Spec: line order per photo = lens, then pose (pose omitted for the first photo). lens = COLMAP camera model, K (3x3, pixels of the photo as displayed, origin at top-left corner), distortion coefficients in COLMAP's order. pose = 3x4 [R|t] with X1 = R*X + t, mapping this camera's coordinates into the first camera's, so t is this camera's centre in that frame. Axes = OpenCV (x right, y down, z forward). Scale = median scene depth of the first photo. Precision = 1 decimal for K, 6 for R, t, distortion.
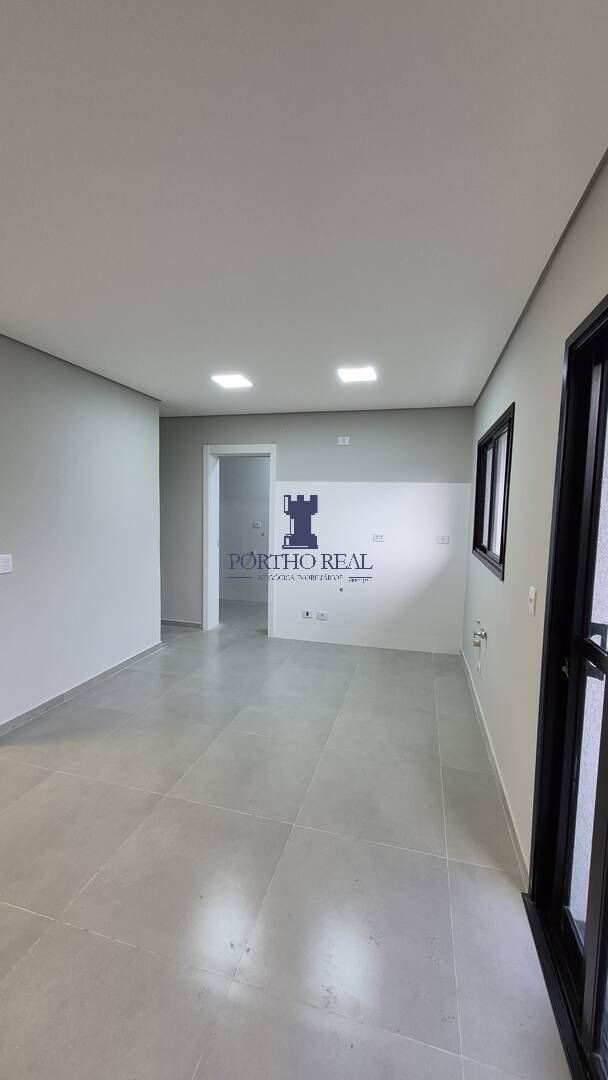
lens RADIAL K [[422.8, 0, 302.6], [0, 422.8, 538.8], [0, 0, 1]] dist [-0.011855, -0.000187]
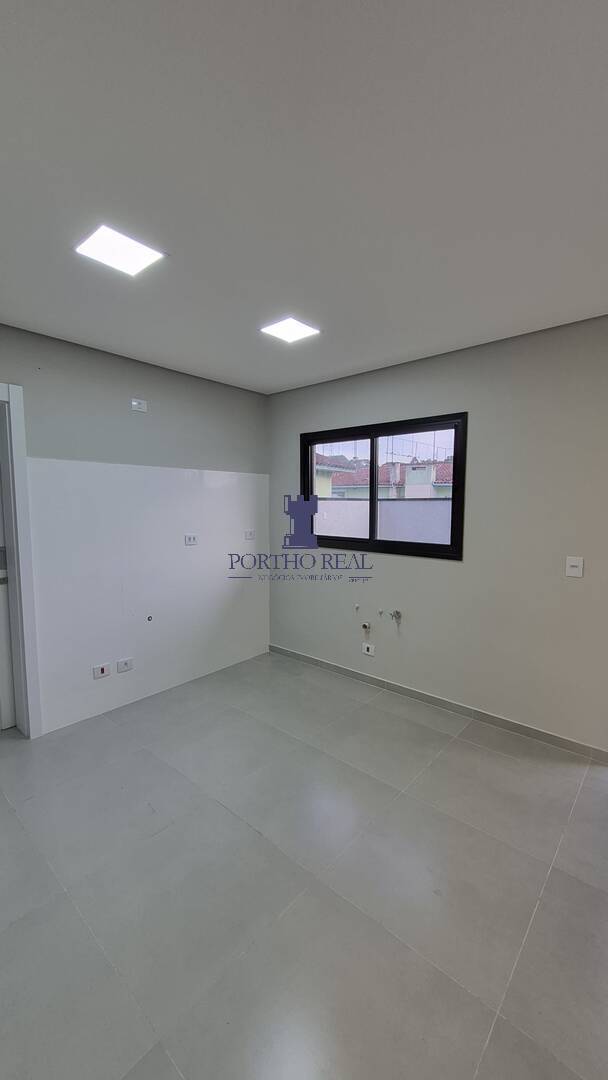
lens RADIAL K [[422.8, 0, 301.9], [0, 422.8, 540.9], [0, 0, 1]] dist [-0.011855, -0.000187]
pose [[0.445779, -0.097682, 0.889798, -0.420793], [0.073089, 0.994681, 0.072580, -0.042388], [-0.892154, 0.032680, 0.450547, 0.467613]]
